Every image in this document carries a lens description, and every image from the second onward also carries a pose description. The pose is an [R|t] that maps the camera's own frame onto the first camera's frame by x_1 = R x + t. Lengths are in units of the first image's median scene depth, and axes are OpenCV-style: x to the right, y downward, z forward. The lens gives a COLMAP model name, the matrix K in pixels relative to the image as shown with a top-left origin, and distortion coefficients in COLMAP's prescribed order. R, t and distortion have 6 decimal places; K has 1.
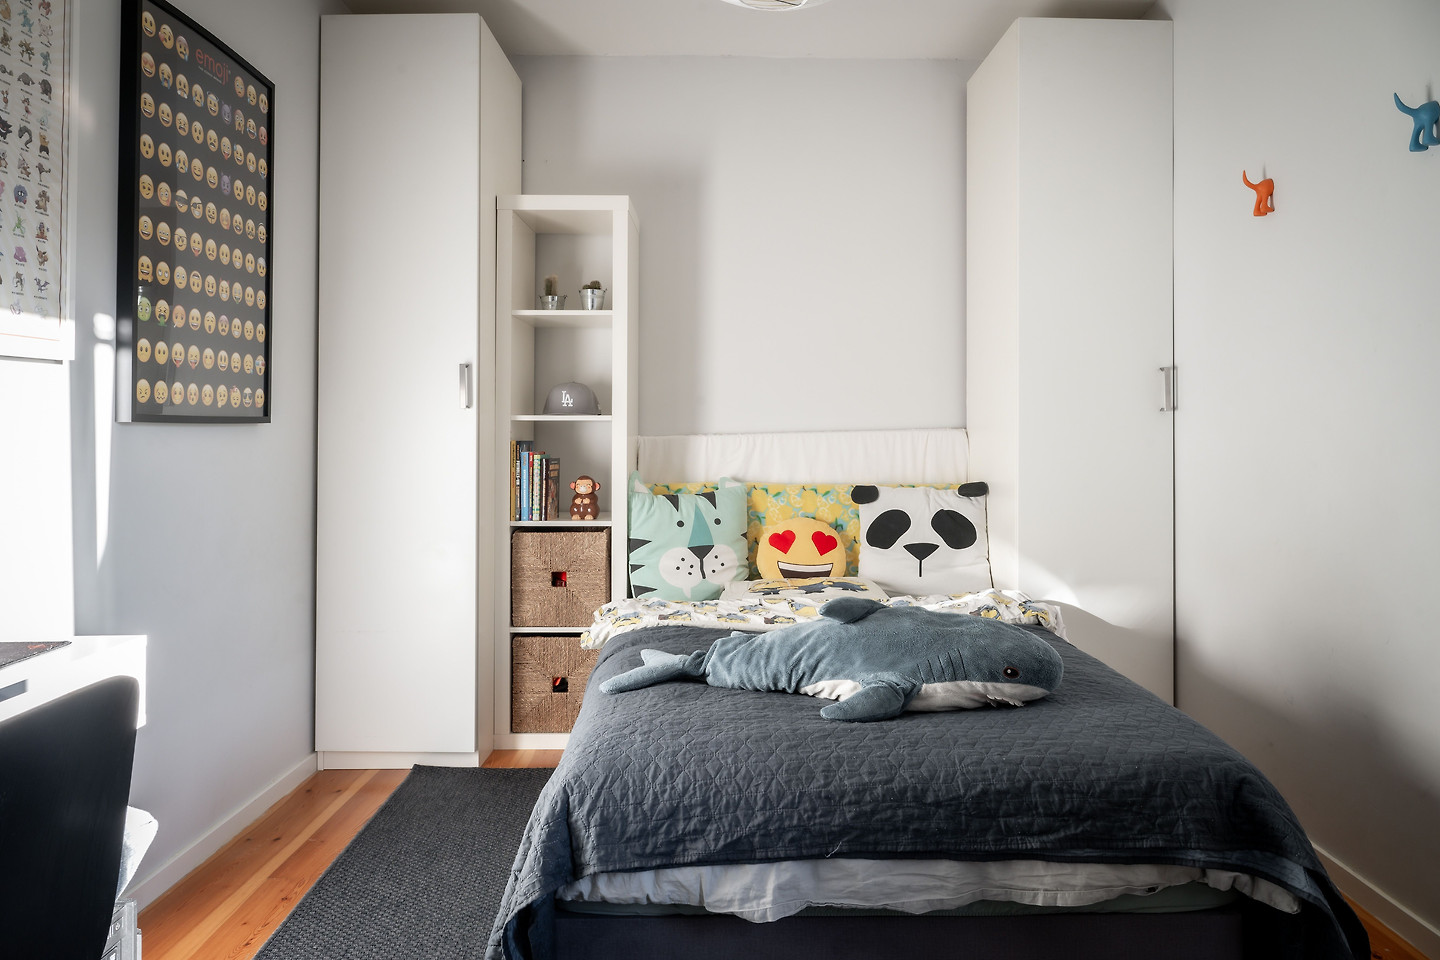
lens RADIAL K [[998.1, 0, 721.8], [0, 998.1, 414.8], [0, 0, 1]] dist [0.005374, 0.003051]
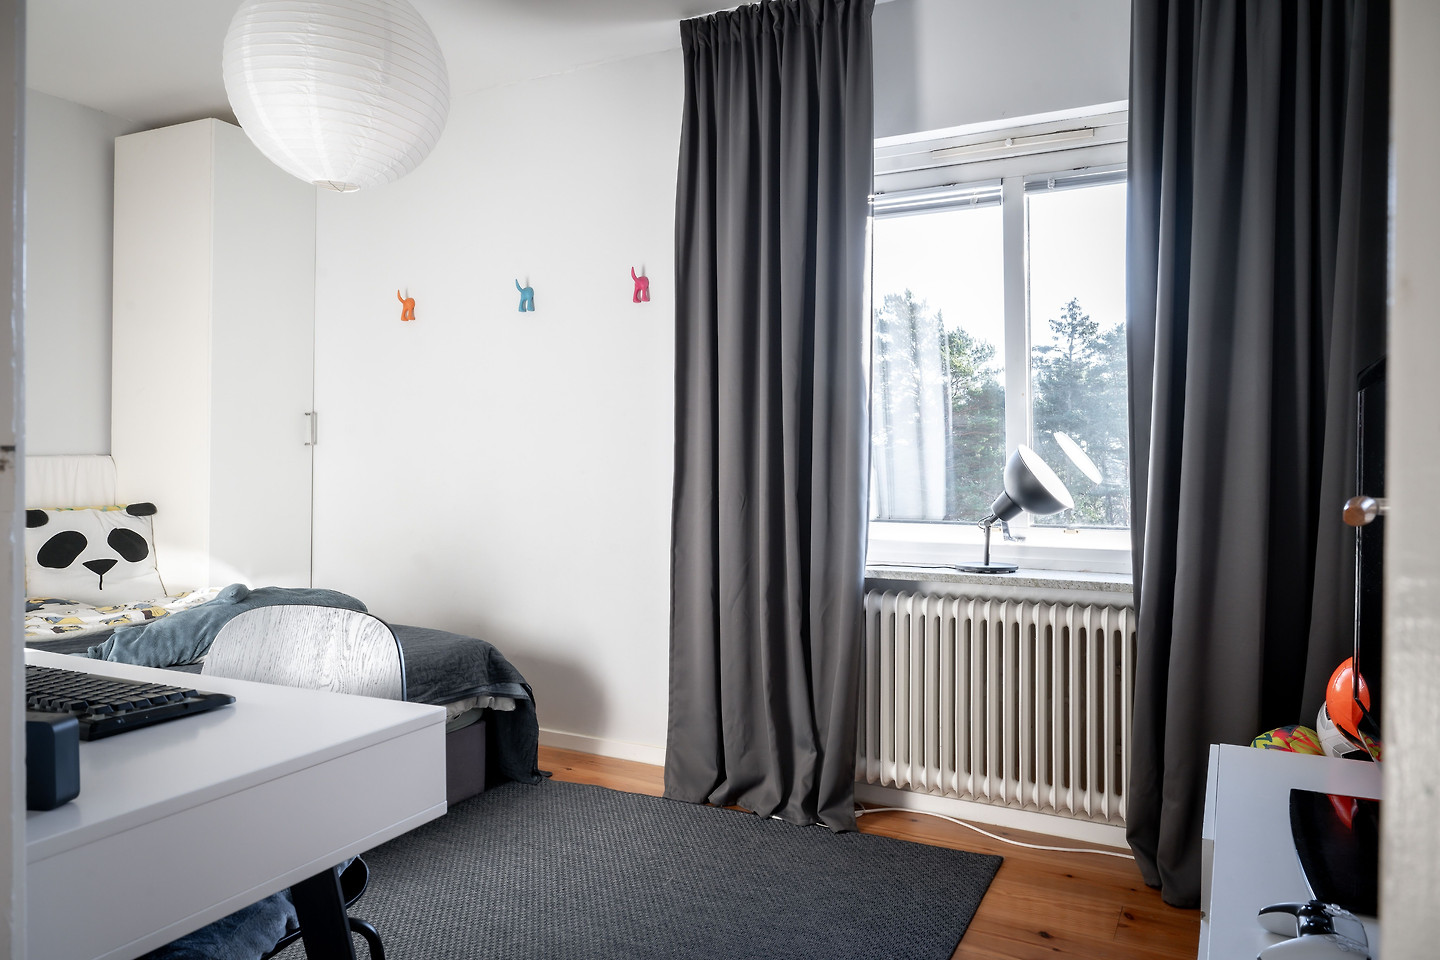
lens RADIAL K [[1029.5, 0, 721.4], [0, 1029.5, 459.7], [0, 0, 1]] dist [-0.000483, 0.000212]
pose [[0.466964, 0.006437, 0.884253, -0.529591], [-0.024397, 0.999687, 0.005607, -0.005252], [-0.883940, -0.024191, 0.466974, -0.146897]]
